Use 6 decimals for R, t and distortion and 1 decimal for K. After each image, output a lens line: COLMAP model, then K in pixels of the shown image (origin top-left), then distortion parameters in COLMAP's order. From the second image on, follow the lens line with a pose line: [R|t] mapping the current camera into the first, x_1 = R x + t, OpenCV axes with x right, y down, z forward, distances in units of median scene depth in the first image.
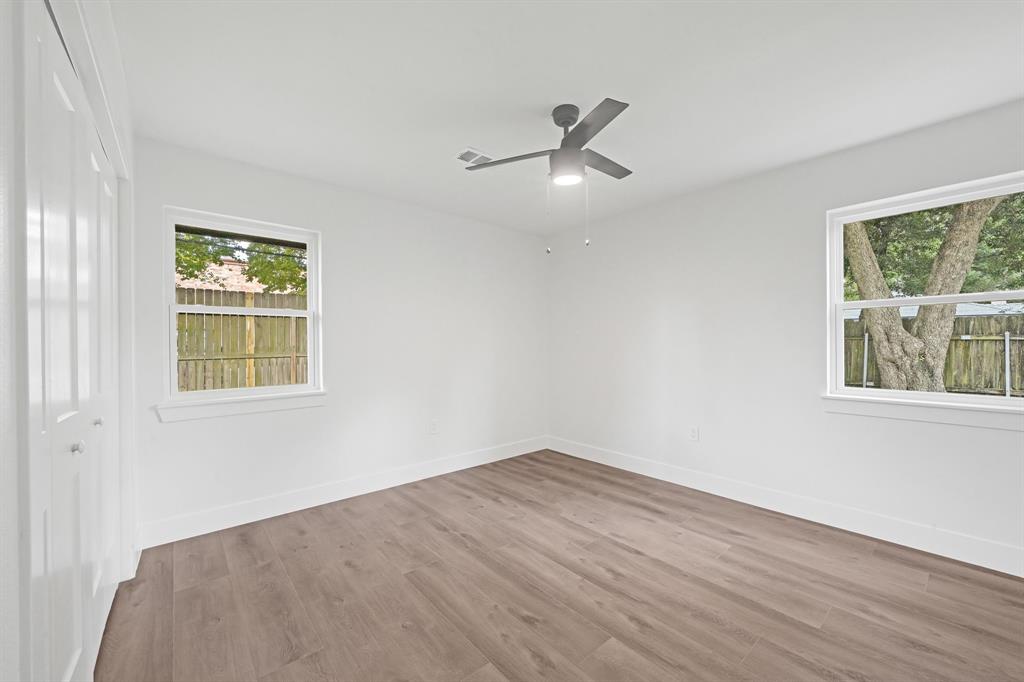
lens RADIAL K [[401.2, 0, 529.7], [0, 401.2, 346.1], [0, 0, 1]] dist [-0.000410, -0.000020]
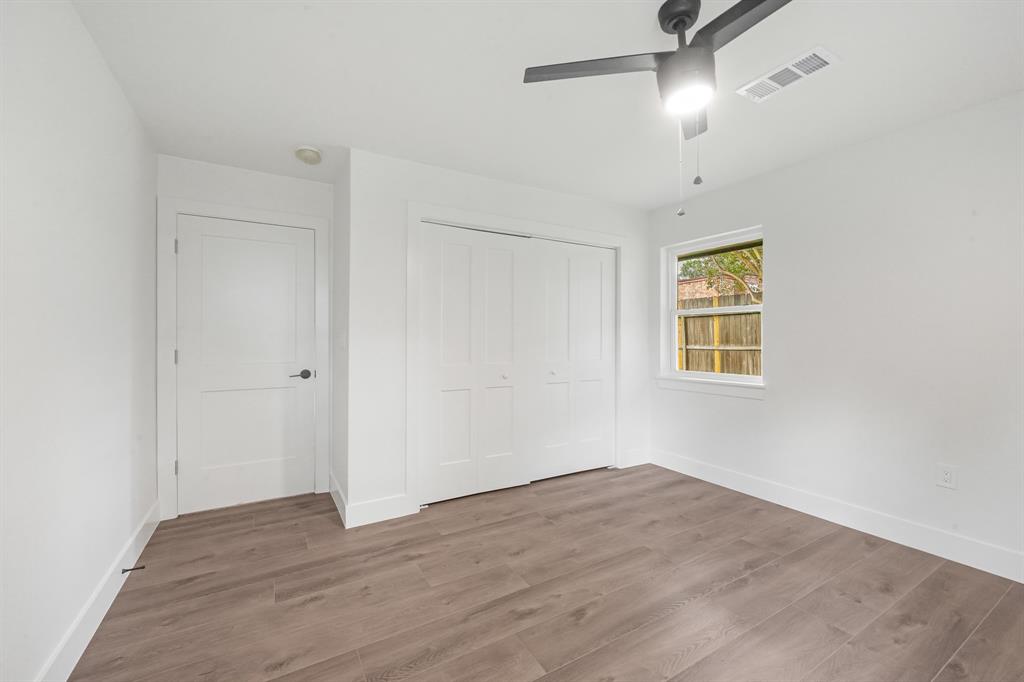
lens RADIAL K [[400.2, 0, 514.1], [0, 400.2, 344.9], [0, 0, 1]] dist [-0.000962, 0.000026]
pose [[-0.185154, 0.020061, -0.982505, 0.662623], [-0.002291, 0.999780, 0.020846, -0.008497], [0.982707, 0.006111, -0.185068, 0.675652]]
